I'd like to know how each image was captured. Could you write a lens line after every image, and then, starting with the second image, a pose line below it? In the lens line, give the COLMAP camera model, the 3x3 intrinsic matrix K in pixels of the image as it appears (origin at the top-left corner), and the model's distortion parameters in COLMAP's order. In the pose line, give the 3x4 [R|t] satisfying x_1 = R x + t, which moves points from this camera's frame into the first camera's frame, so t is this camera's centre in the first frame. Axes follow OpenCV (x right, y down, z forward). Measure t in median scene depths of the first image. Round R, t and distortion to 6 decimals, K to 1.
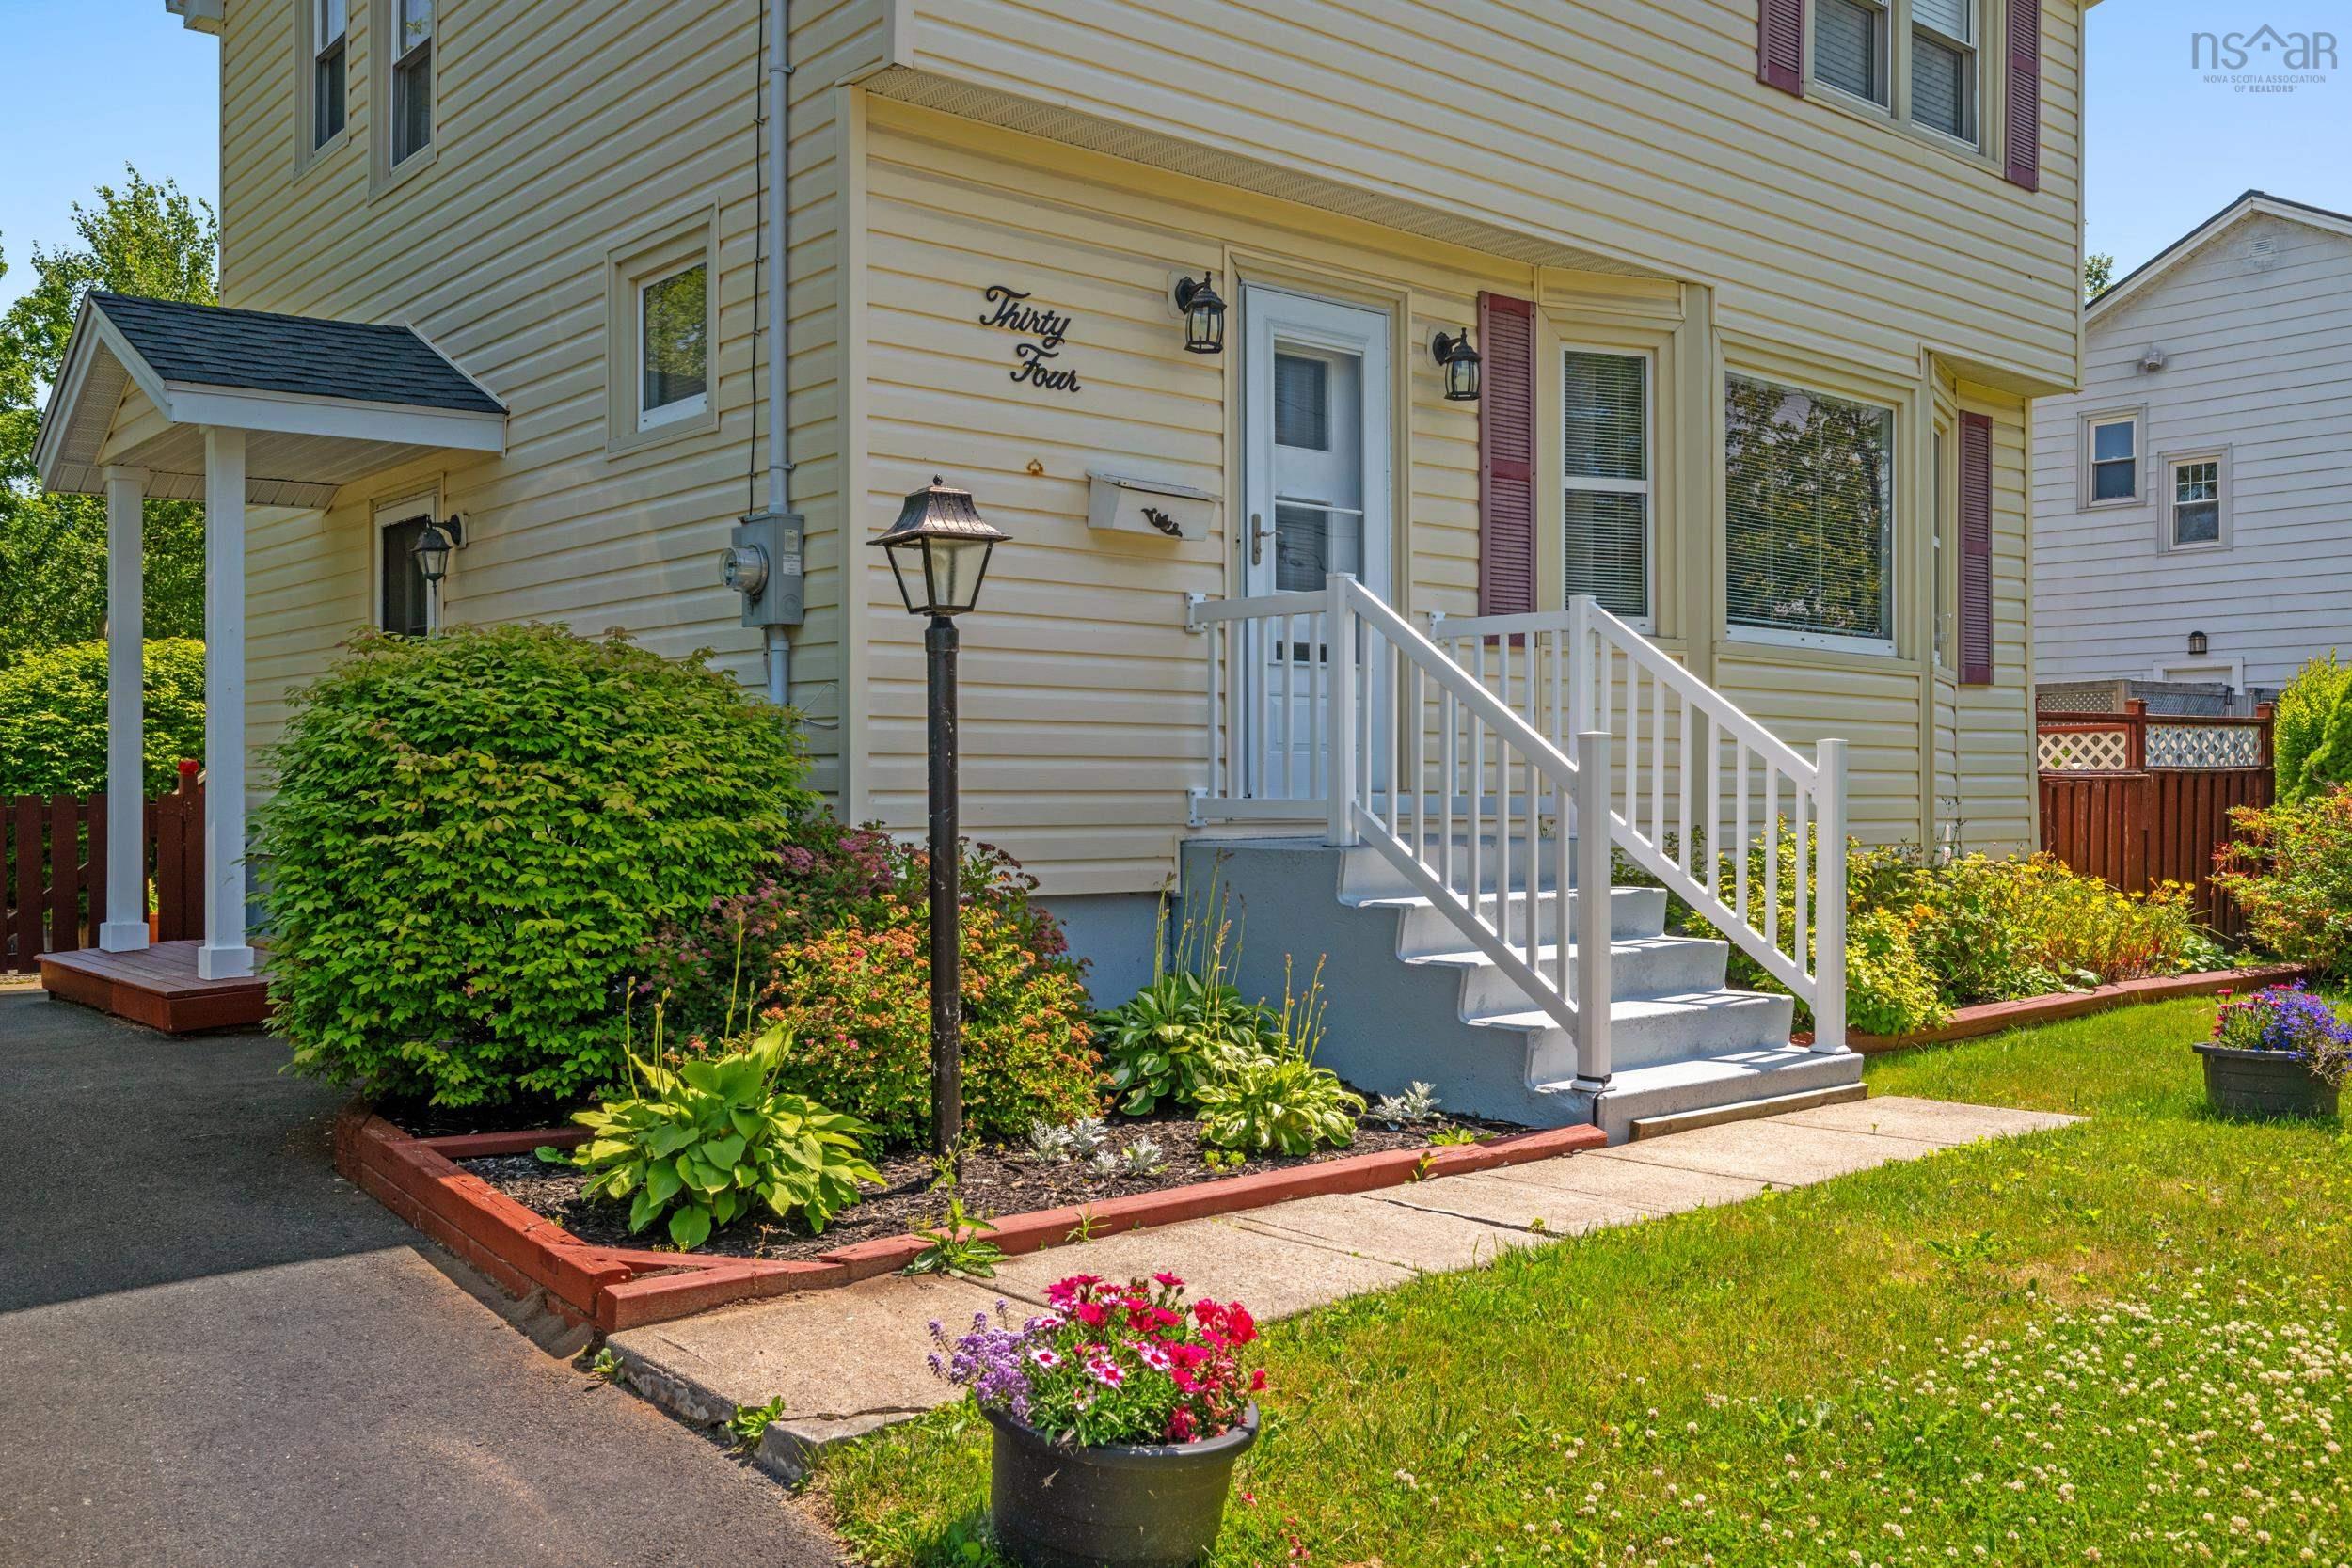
lens RADIAL K [[2017.2, 0, 1177.8], [0, 2017.2, 784.8], [0, 0, 1]] dist [-0.008274, 0.001025]
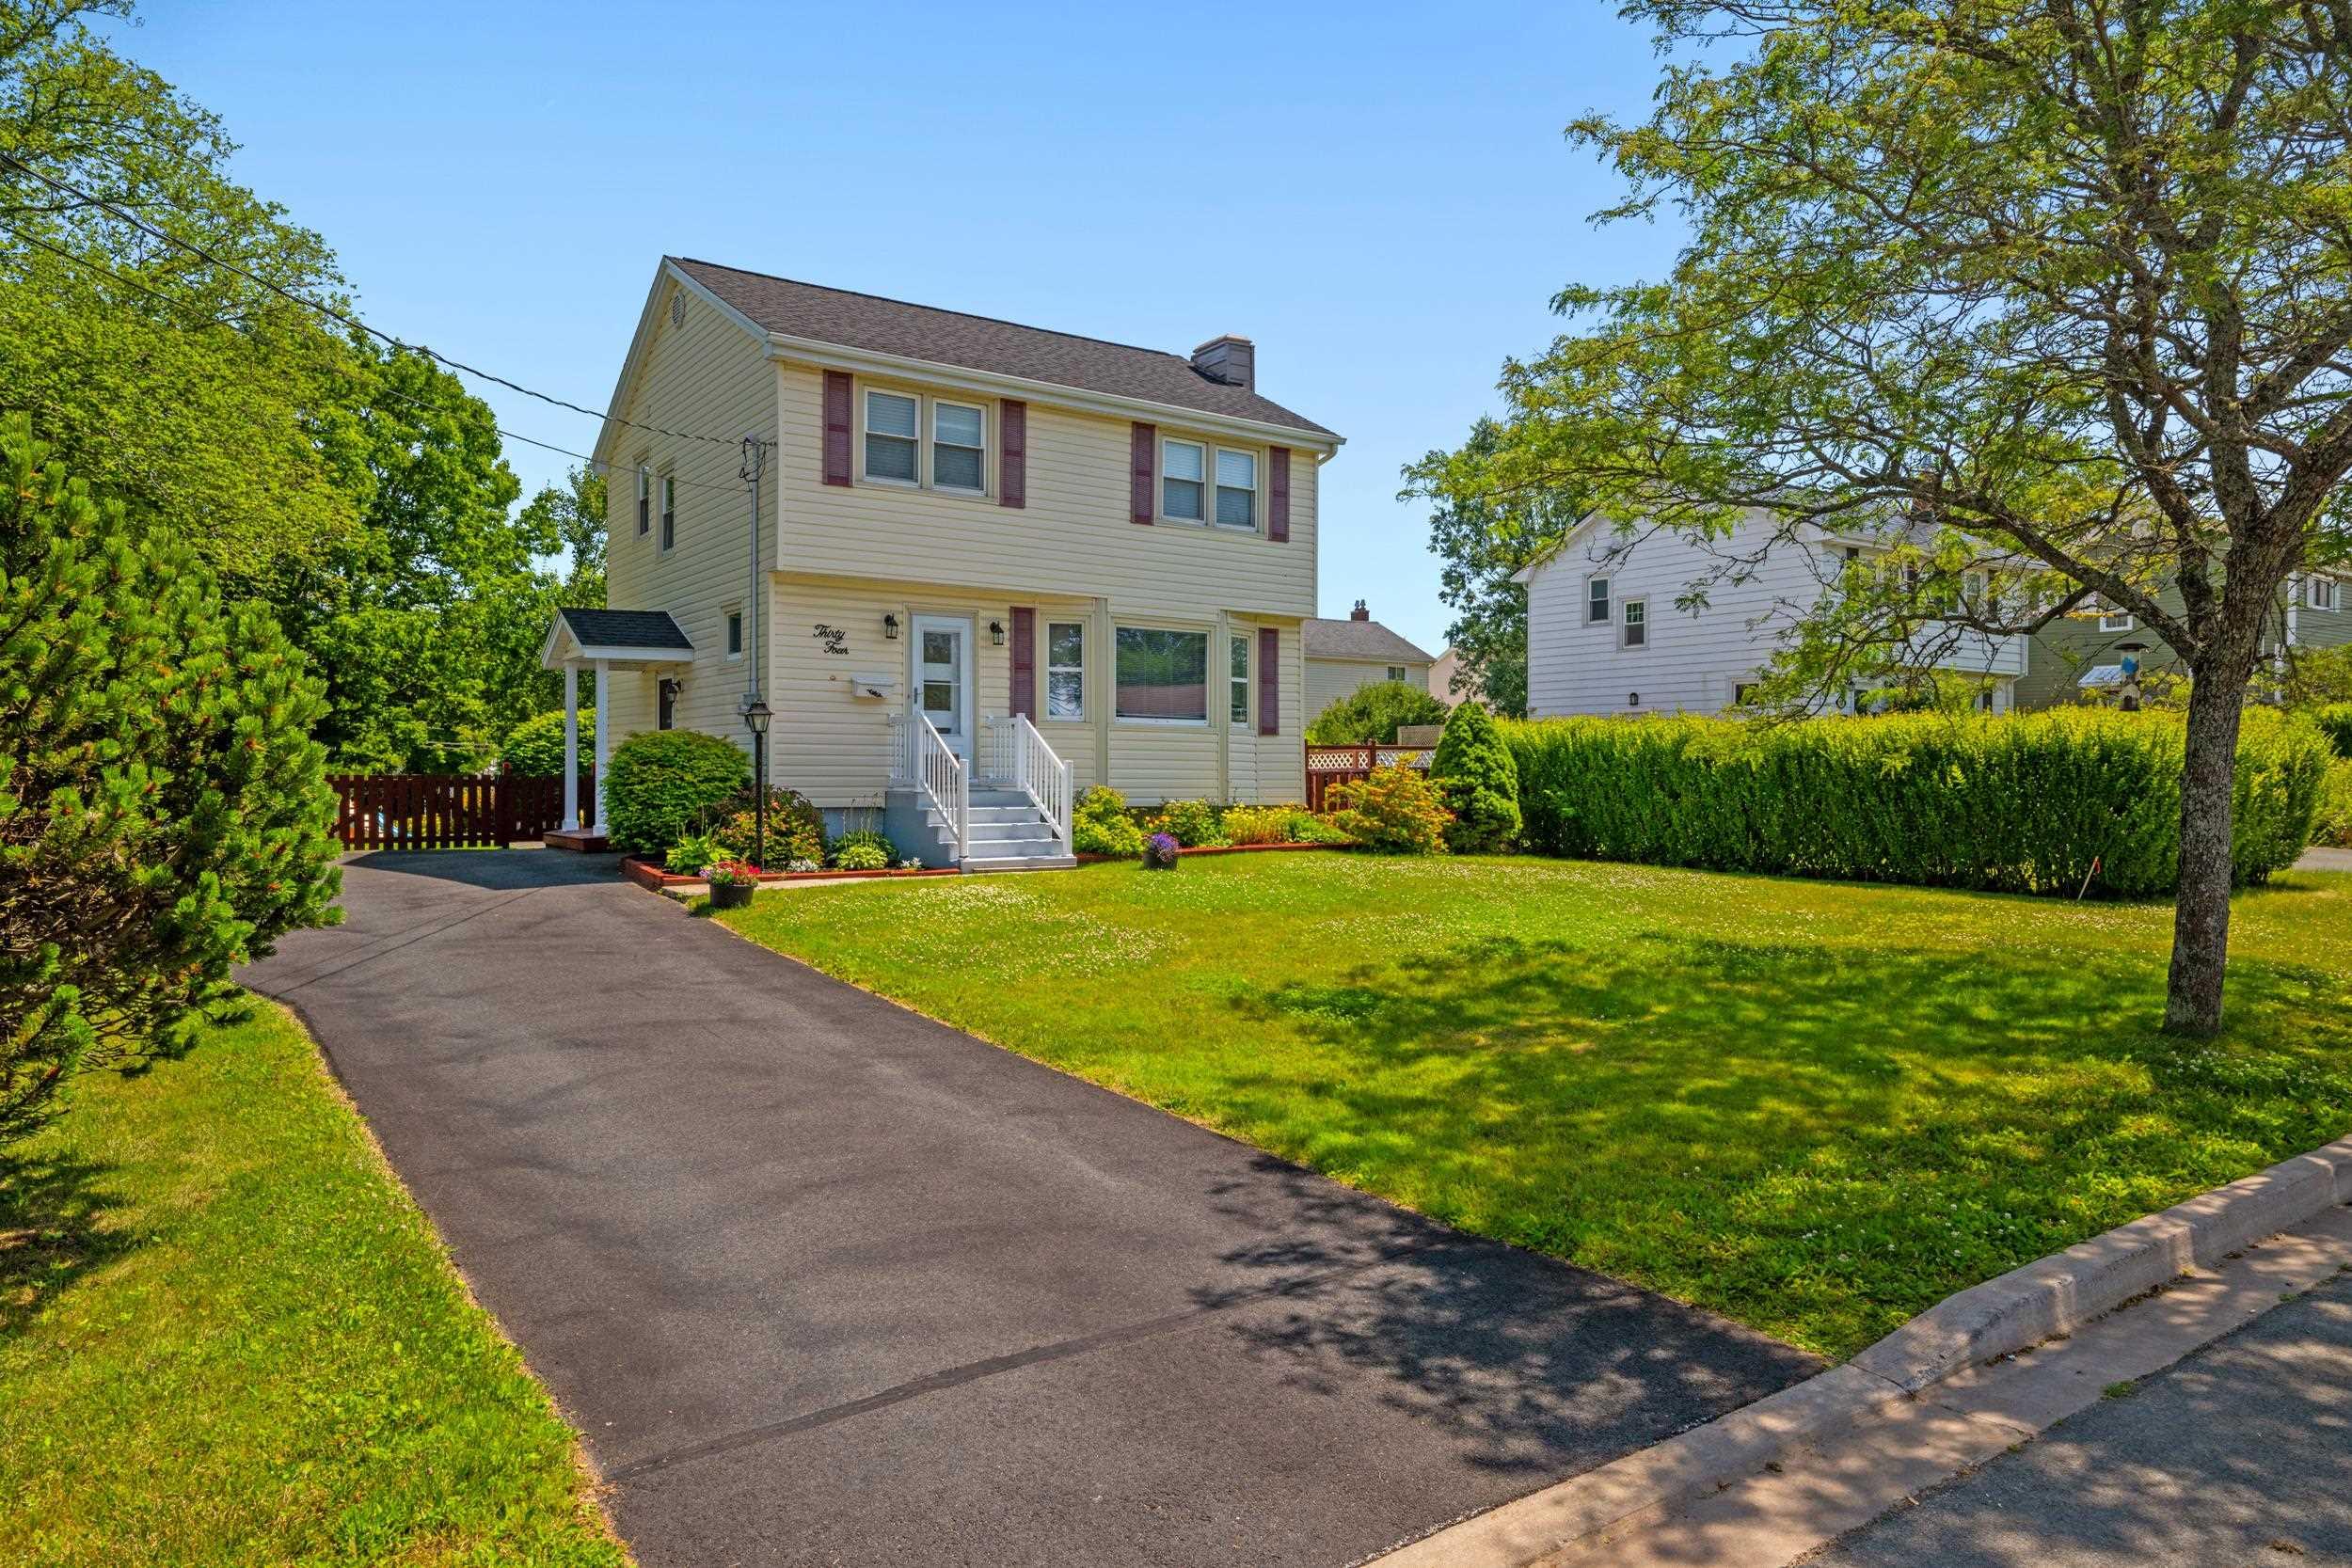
lens RADIAL K [[1461.5, 0, 1176.3], [0, 1461.5, 782.3], [0, 0, 1]] dist [-0.000512, -0.000108]
pose [[0.995482, 0.001341, -0.094938, 0.607950], [-0.000863, 0.999987, 0.005068, 0.000895], [0.094943, -0.004963, 0.995470, -1.129697]]
